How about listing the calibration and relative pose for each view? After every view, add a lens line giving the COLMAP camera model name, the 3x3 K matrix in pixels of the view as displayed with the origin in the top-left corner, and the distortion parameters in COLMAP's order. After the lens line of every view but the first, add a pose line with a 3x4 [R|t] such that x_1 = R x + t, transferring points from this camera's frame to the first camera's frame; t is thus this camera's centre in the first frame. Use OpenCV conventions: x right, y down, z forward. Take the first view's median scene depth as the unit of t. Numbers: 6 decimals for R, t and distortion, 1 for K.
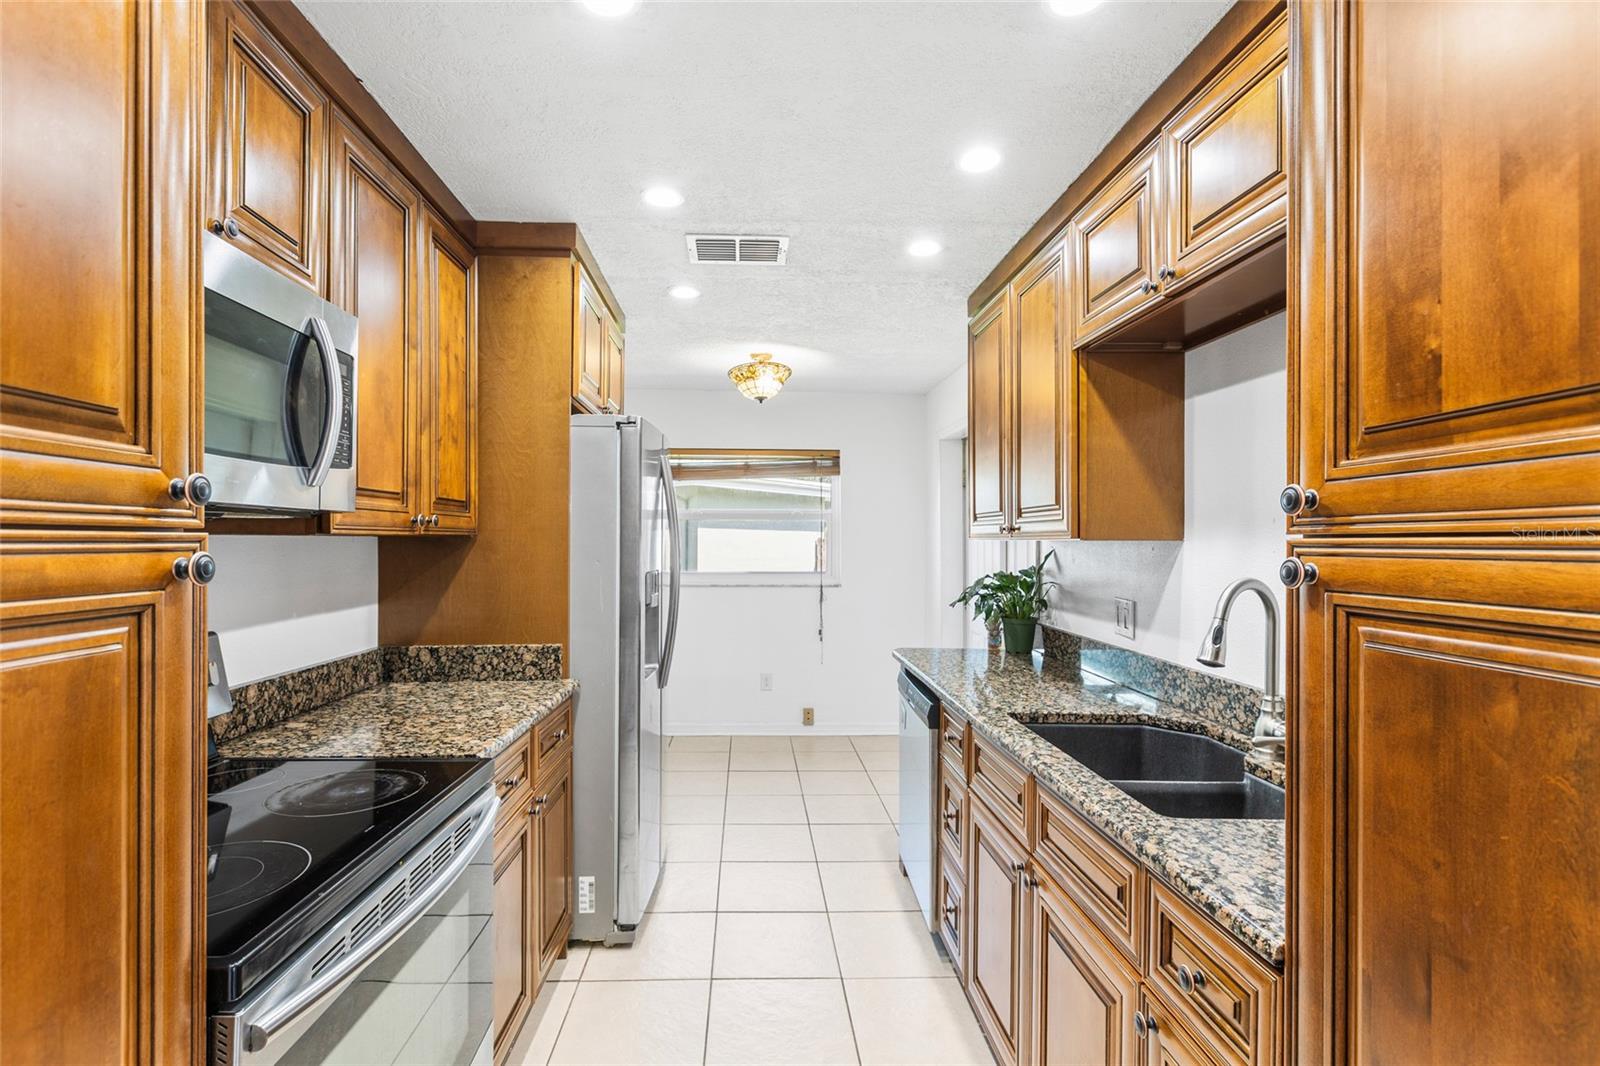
lens RADIAL K [[715.3, 0, 791.6], [0, 715.3, 537.9], [0, 0, 1]] dist [0.008452, -0.002921]
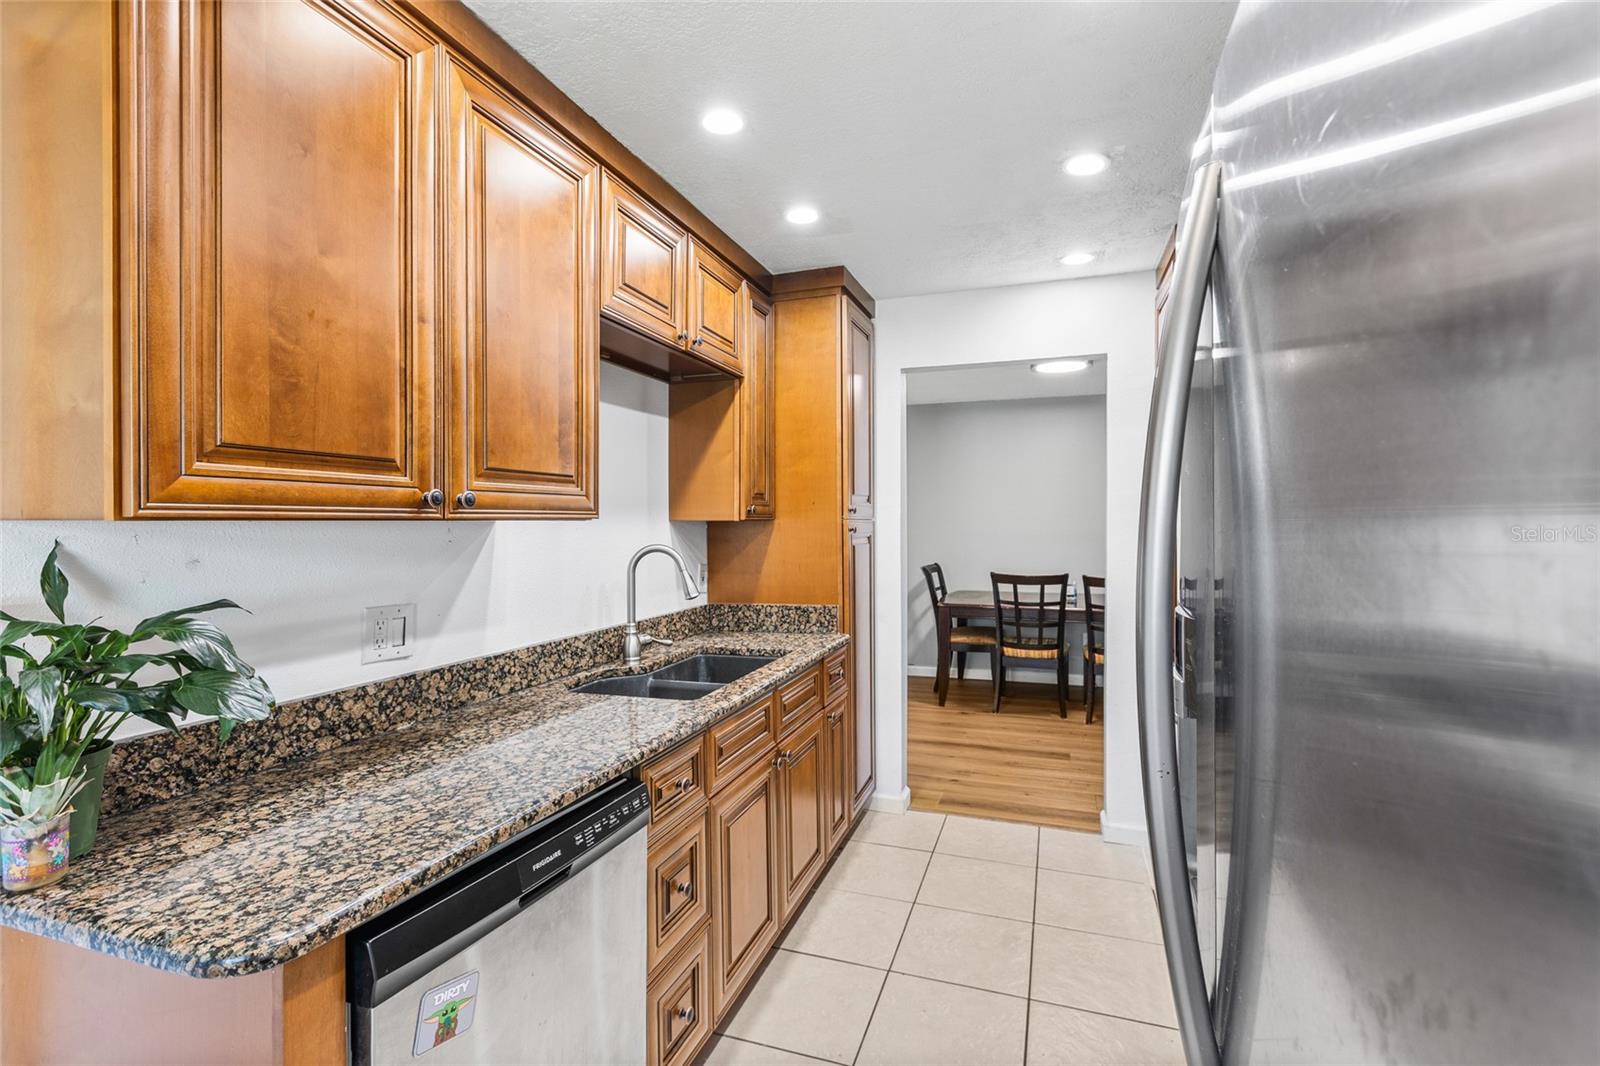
lens RADIAL K [[715.3, 0, 819.9], [0, 715.3, 525.9], [0, 0, 1]] dist [0.008452, -0.002921]
pose [[-0.932972, -0.002442, 0.359942, -0.195096], [-0.002199, 0.999997, 0.001083, 0.009465], [-0.359943, 0.000219, -0.932974, 1.780352]]
